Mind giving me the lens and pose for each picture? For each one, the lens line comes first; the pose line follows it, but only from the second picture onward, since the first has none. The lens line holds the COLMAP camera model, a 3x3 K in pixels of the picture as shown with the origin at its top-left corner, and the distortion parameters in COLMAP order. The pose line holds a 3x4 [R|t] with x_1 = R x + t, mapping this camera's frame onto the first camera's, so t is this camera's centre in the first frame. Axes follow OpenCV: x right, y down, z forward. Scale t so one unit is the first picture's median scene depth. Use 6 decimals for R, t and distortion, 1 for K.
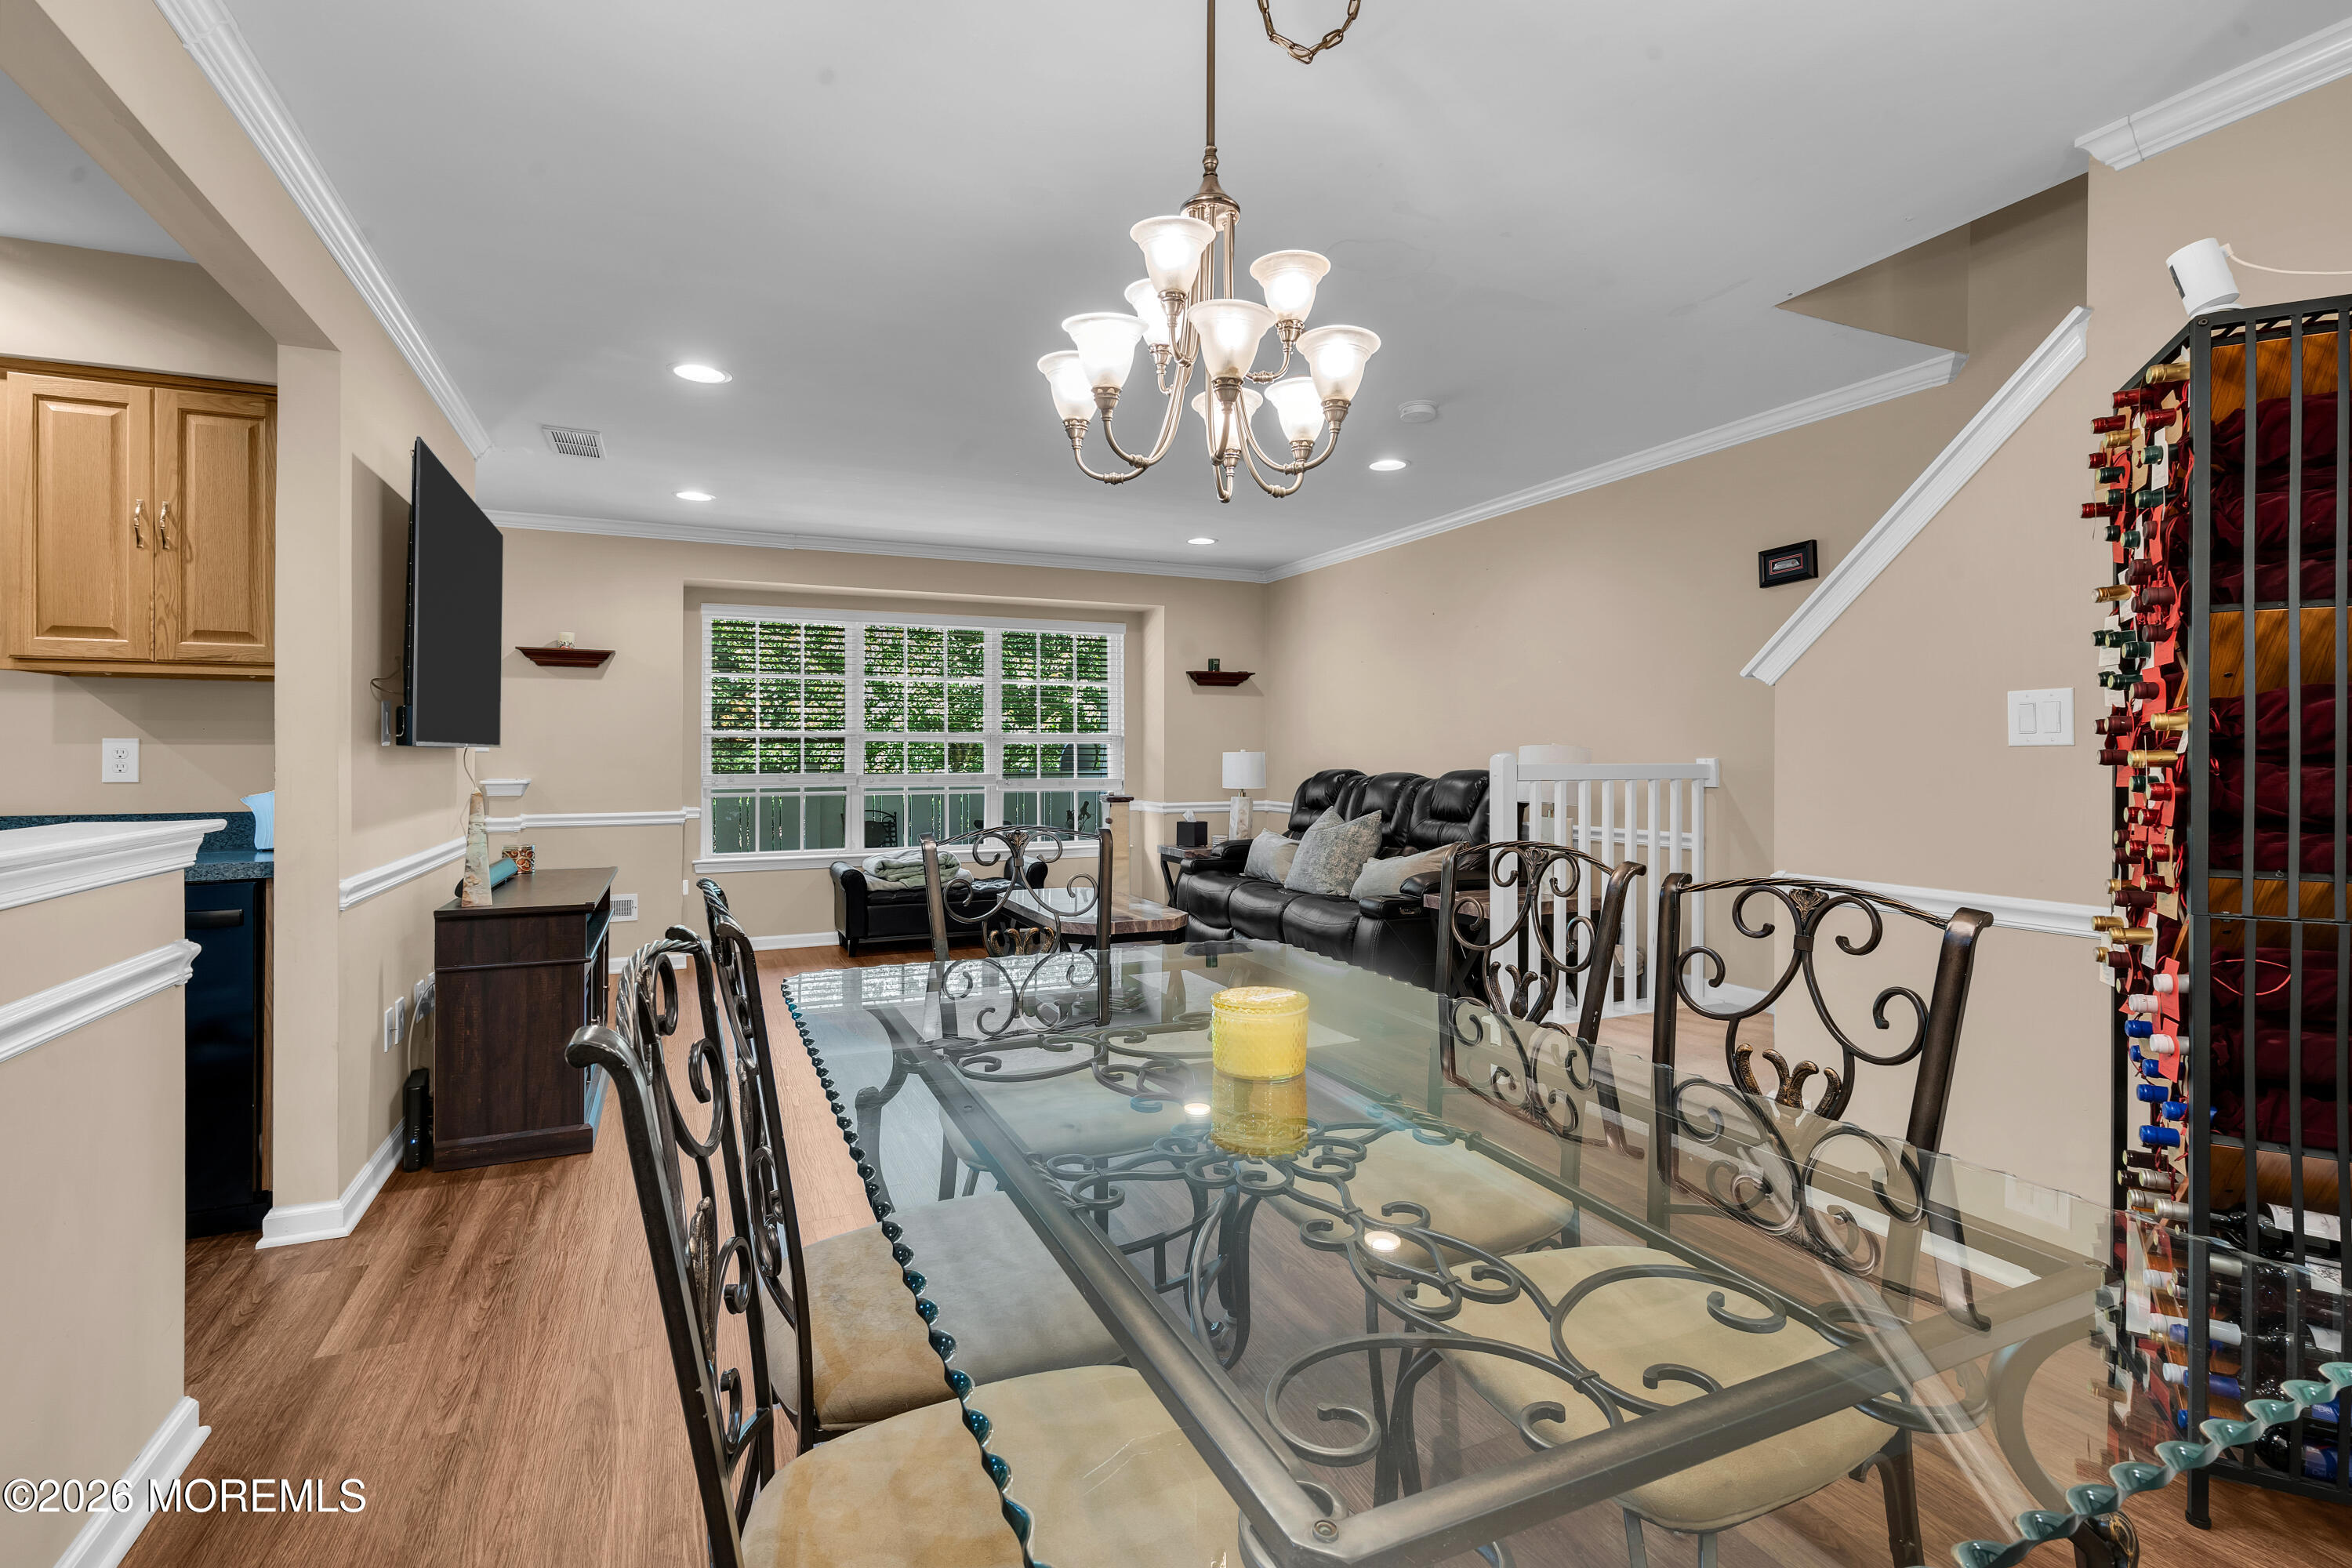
lens RADIAL K [[1084.6, 0, 1176.9], [0, 1084.6, 758.1], [0, 0, 1]] dist [-0.008188, 0.007450]
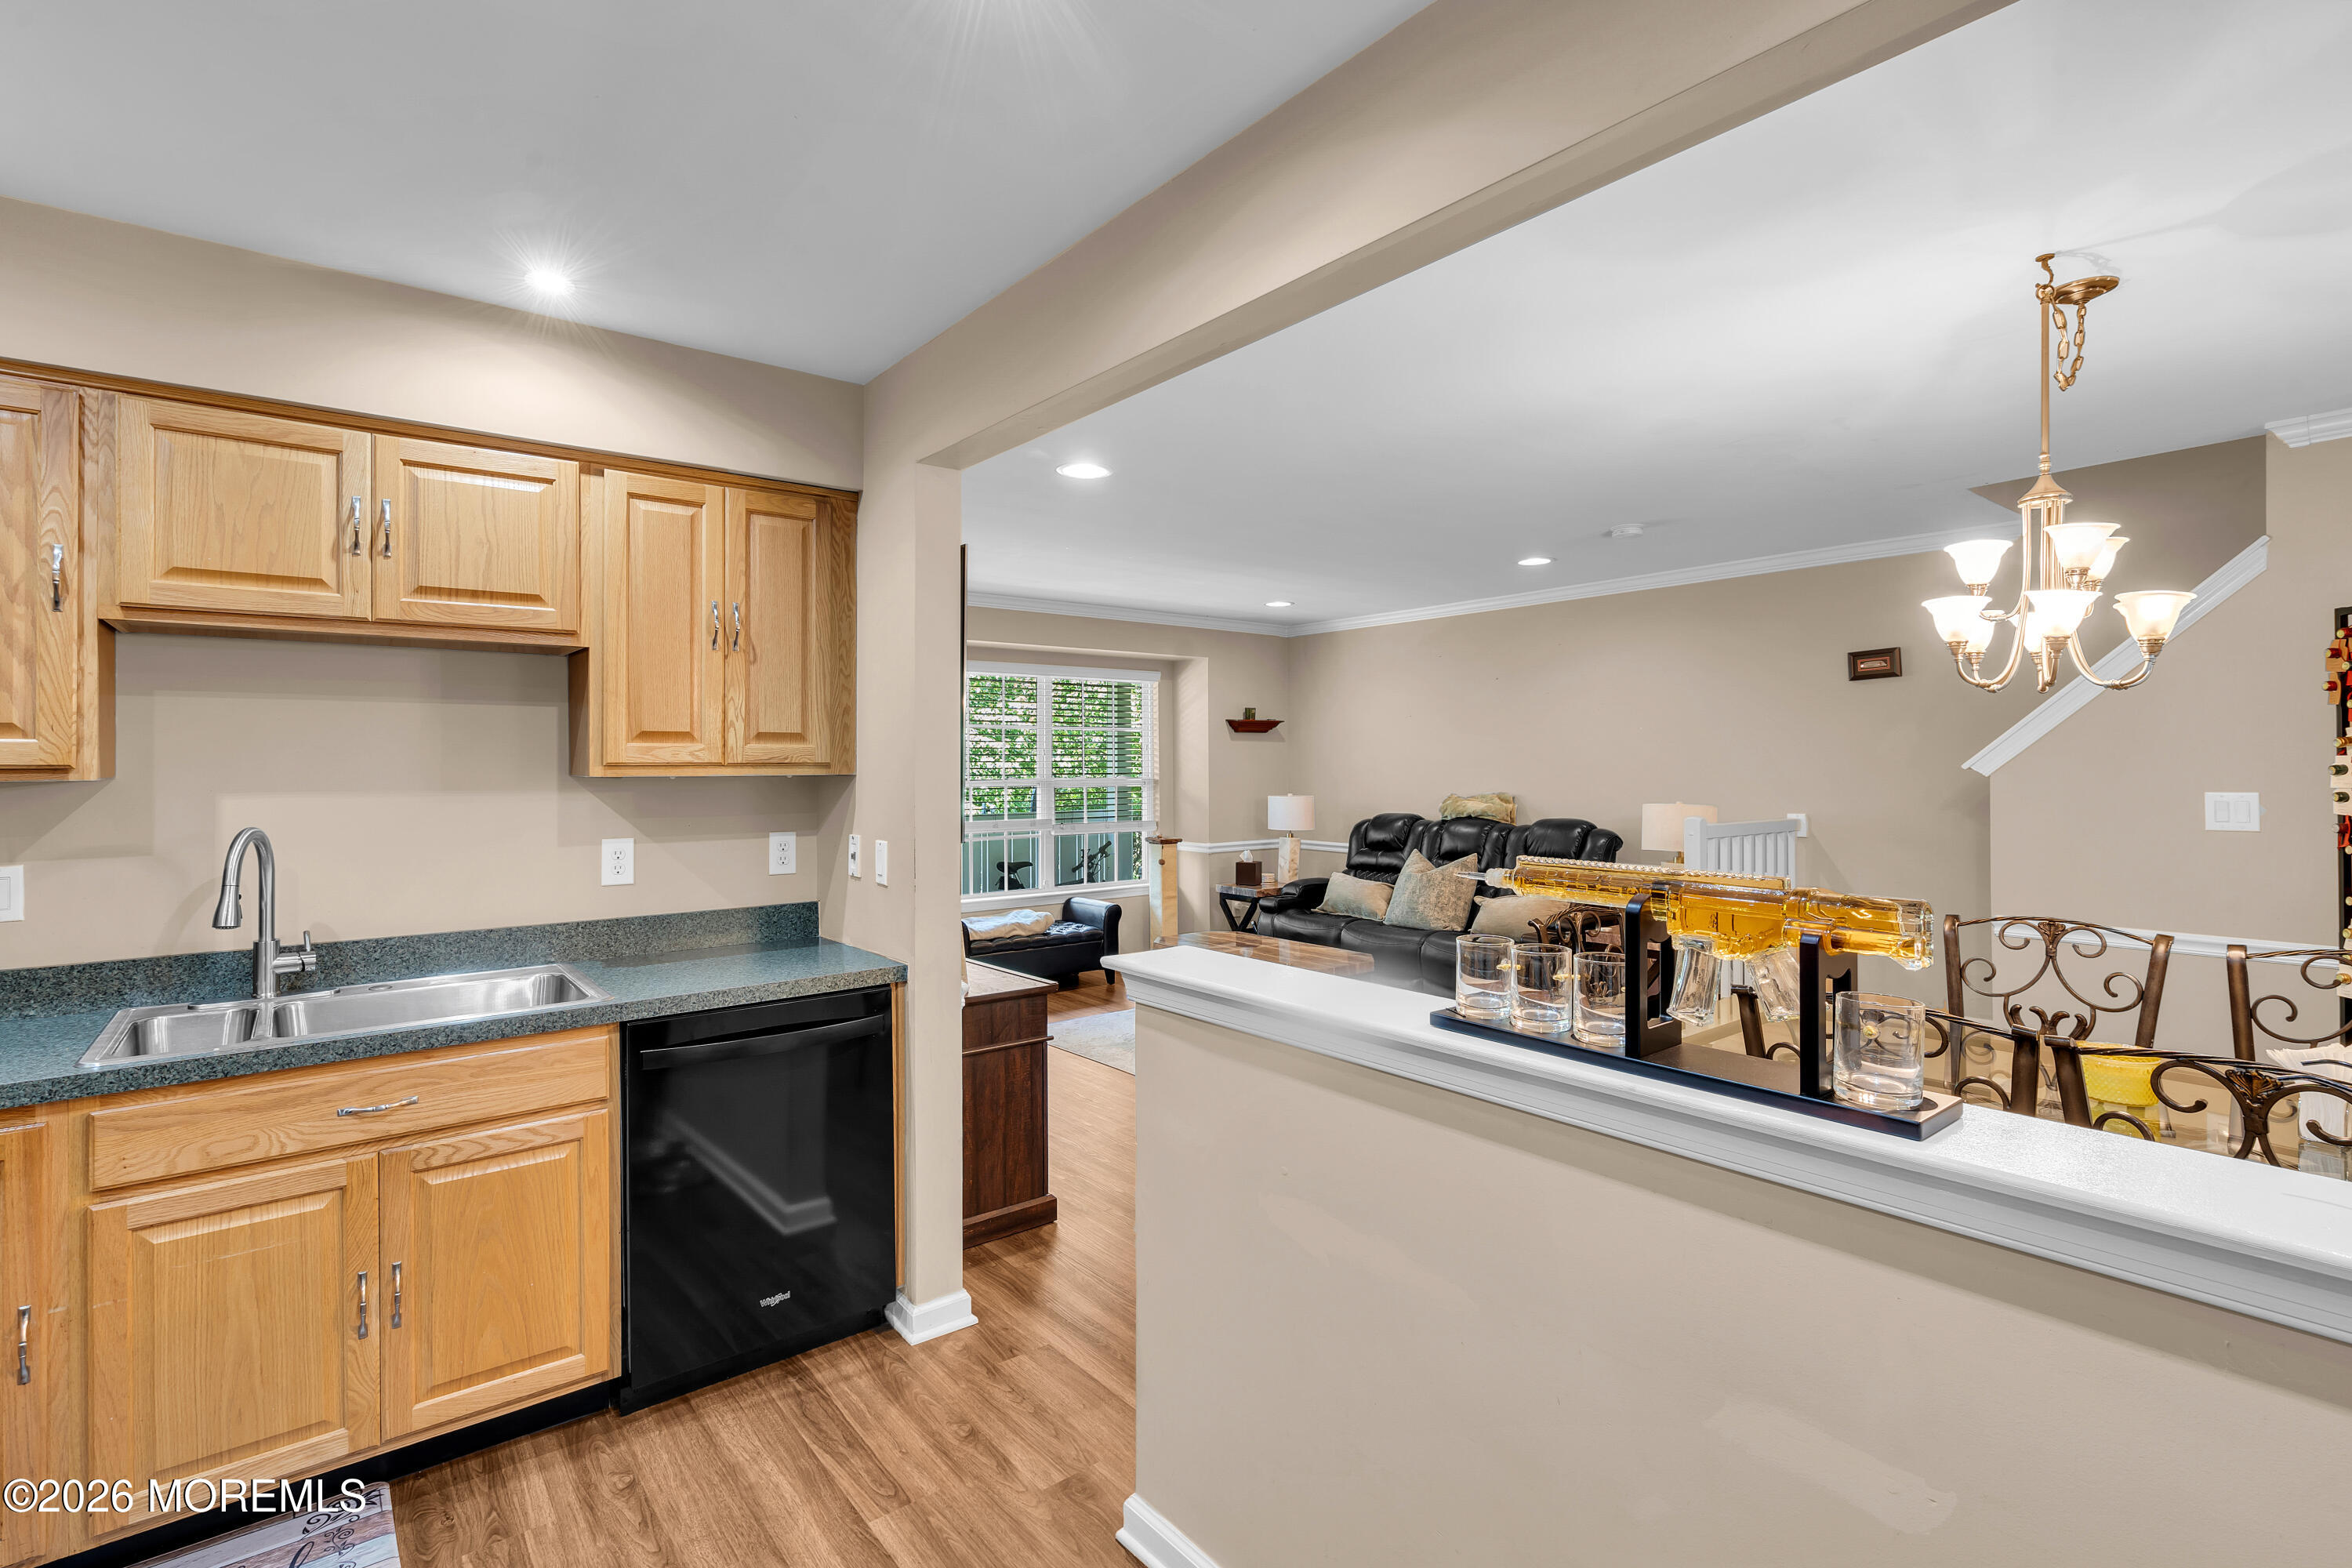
lens RADIAL K [[1084.6, 0, 1176.9], [0, 1084.6, 758.1], [0, 0, 1]] dist [-0.008188, 0.007450]
pose [[0.969705, -0.000746, 0.244276, -0.692657], [0.003121, 0.999952, -0.009336, -0.074784], [-0.244258, 0.009815, 0.969661, -0.048388]]
